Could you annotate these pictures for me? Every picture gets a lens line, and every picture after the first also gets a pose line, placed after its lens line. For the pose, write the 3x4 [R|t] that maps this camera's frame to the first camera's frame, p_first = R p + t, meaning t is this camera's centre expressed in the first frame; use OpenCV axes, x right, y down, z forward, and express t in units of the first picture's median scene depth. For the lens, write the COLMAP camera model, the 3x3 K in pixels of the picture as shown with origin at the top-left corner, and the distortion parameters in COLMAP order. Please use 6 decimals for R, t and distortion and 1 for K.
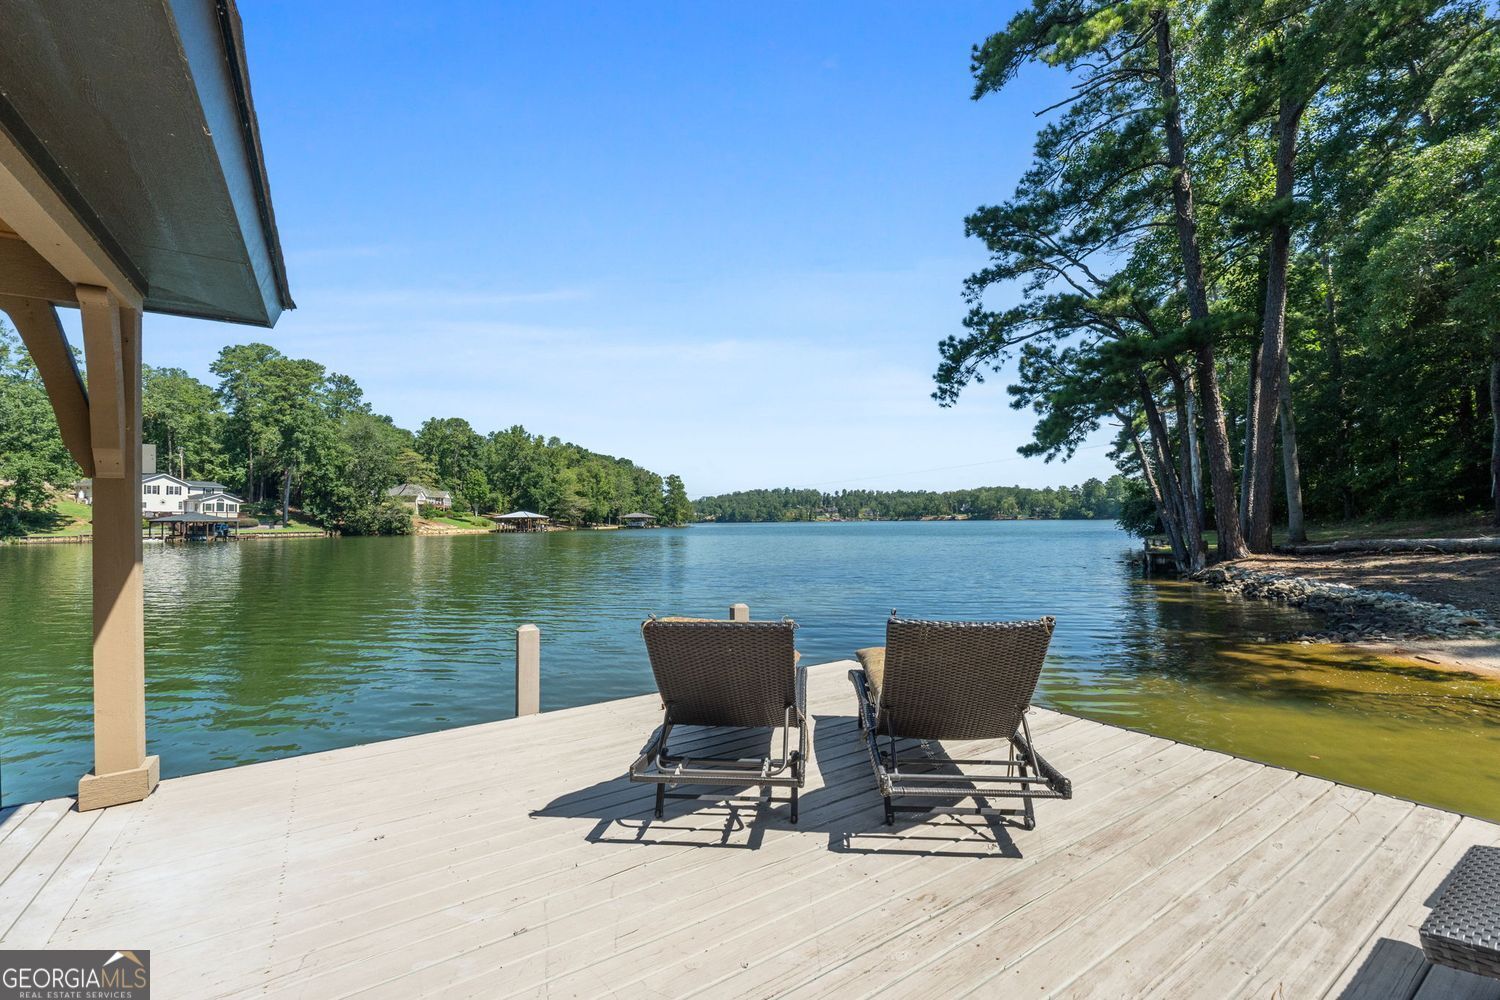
lens RADIAL K [[633.2, 0, 737.6], [0, 633.2, 496.8], [0, 0, 1]] dist [-0.006075, -0.000078]
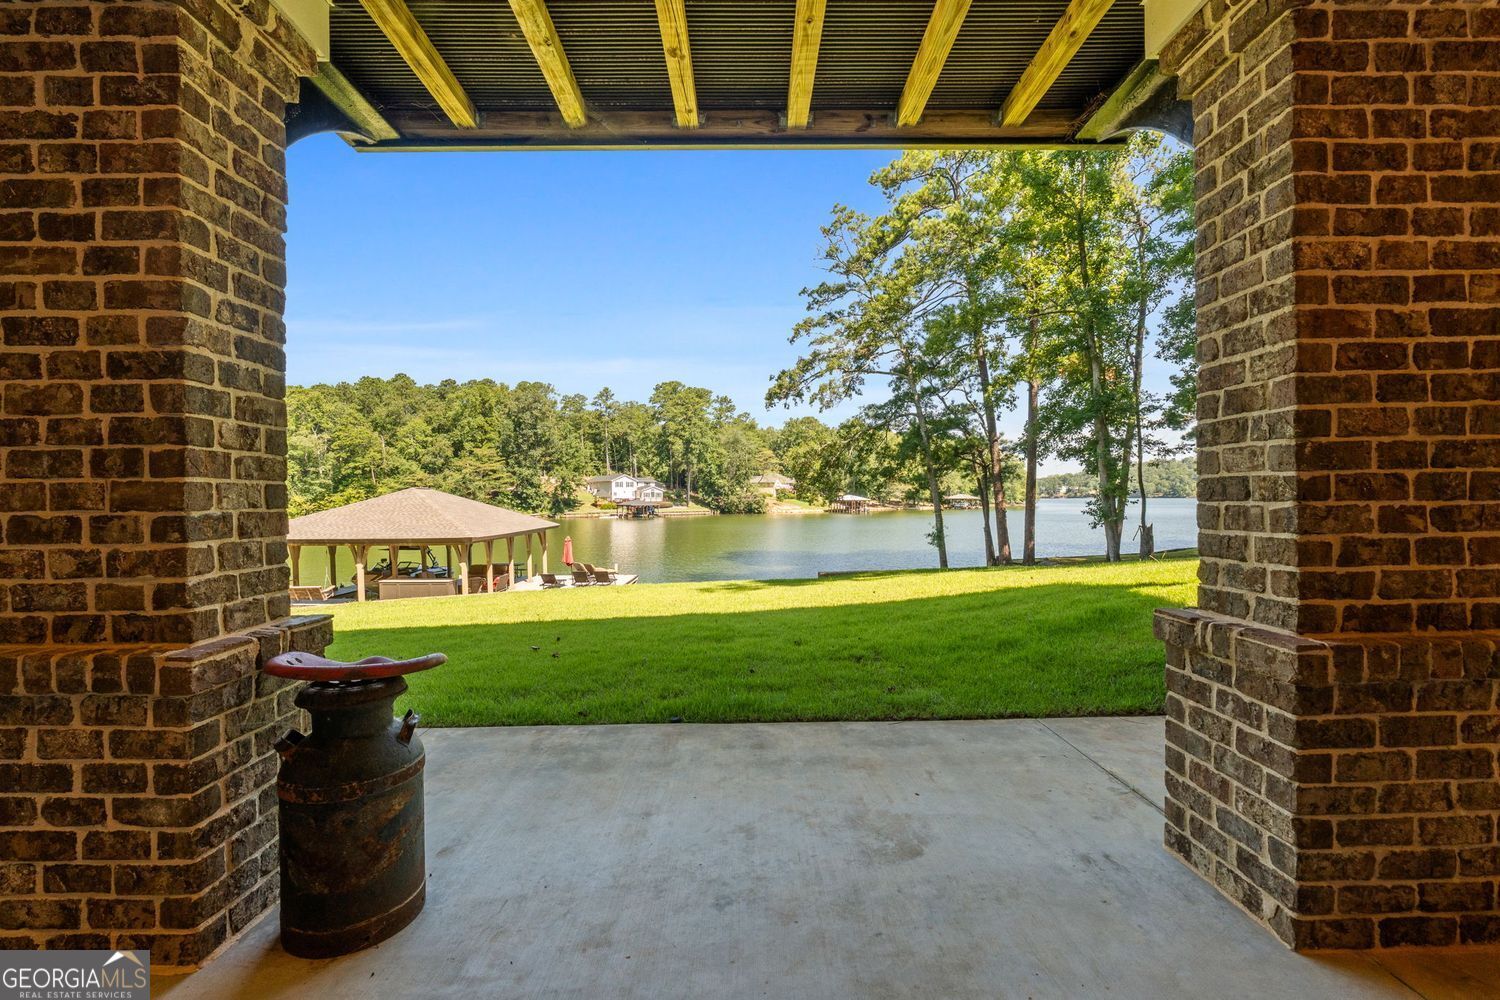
lens RADIAL K [[633.2, 0, 742.2], [0, 633.2, 503.0], [0, 0, 1]] dist [-0.006075, -0.000078]
pose [[0.831811, 0.013897, -0.554884, 0.195451], [0.018060, 0.998480, 0.052080, -0.034174], [0.554764, -0.053342, 0.830296, -0.147842]]
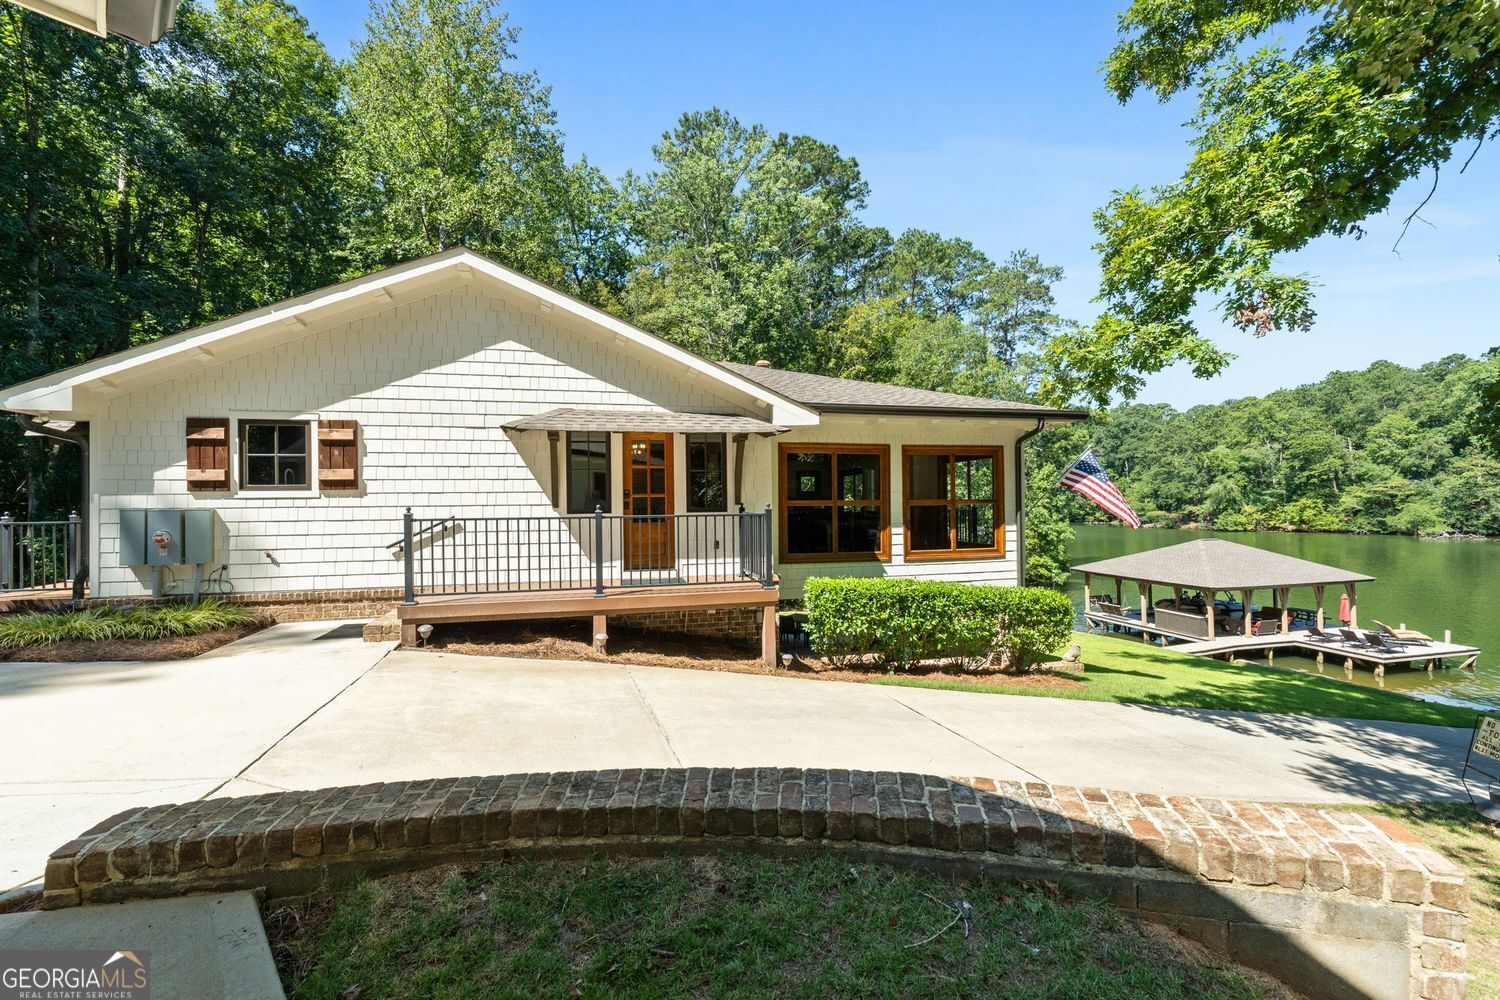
lens RADIAL K [[633.2, 0, 745.4], [0, 633.2, 503.1], [0, 0, 1]] dist [-0.006075, -0.000078]
pose [[-0.345274, 0.017660, -0.938336, 0.317885], [0.060403, 0.998168, -0.003440, -0.058867], [0.936556, -0.057866, -0.345709, -0.120153]]
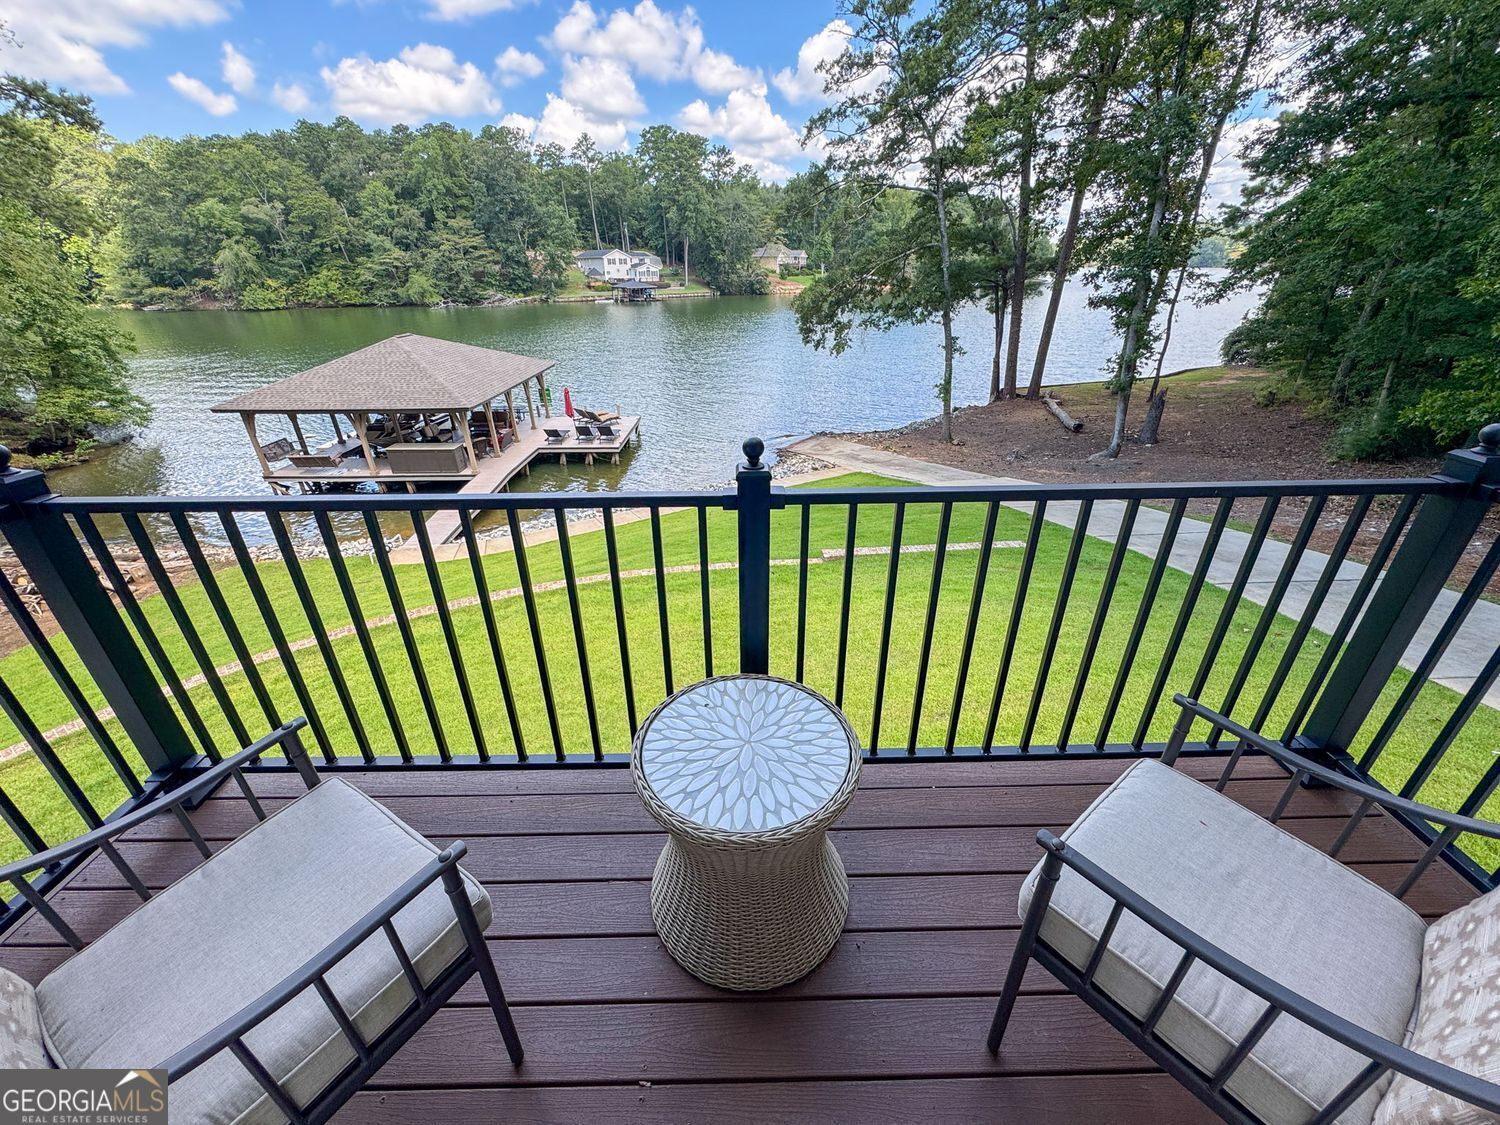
lens RADIAL K [[598.2, 0, 746.4], [0, 598.2, 564.3], [0, 0, 1]] dist [-0.001470, -0.000718]
pose [[0.834608, 0.255240, -0.488142, 0.188108], [0.019345, 0.872042, 0.489049, -0.058871], [0.550505, -0.417608, 0.722875, -0.136862]]
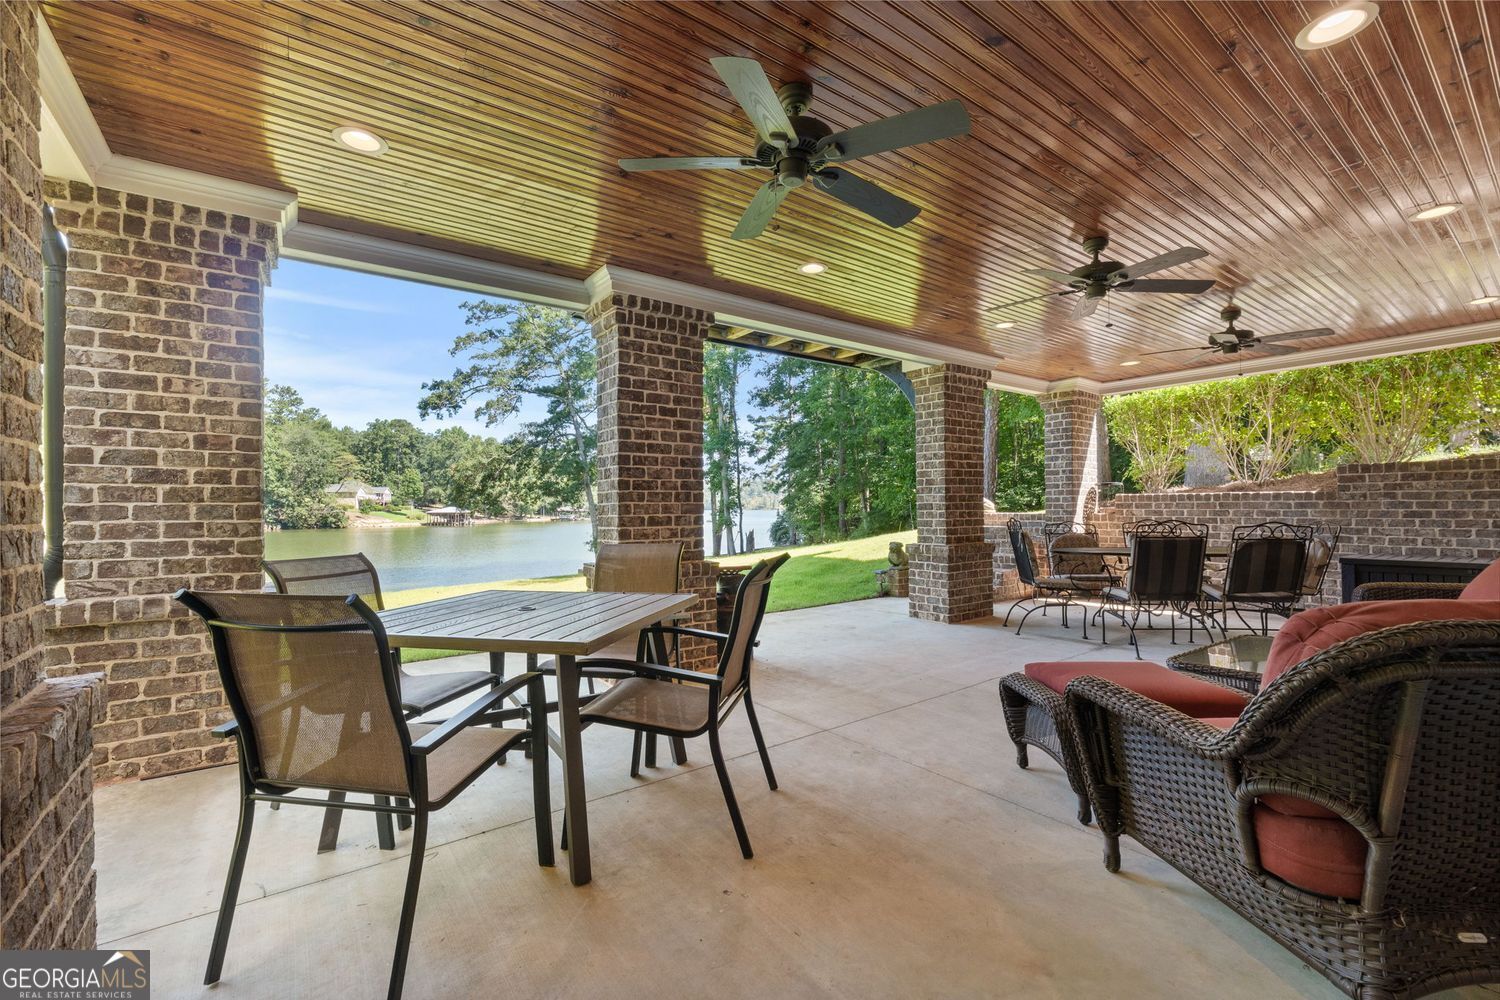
lens RADIAL K [[633.2, 0, 746.7], [0, 633.2, 501.6], [0, 0, 1]] dist [-0.006075, -0.000078]
pose [[0.999392, 0.009433, 0.033559, 0.181007], [-0.010546, 0.999395, 0.033154, -0.035444], [-0.033226, -0.033488, 0.998887, -0.178797]]
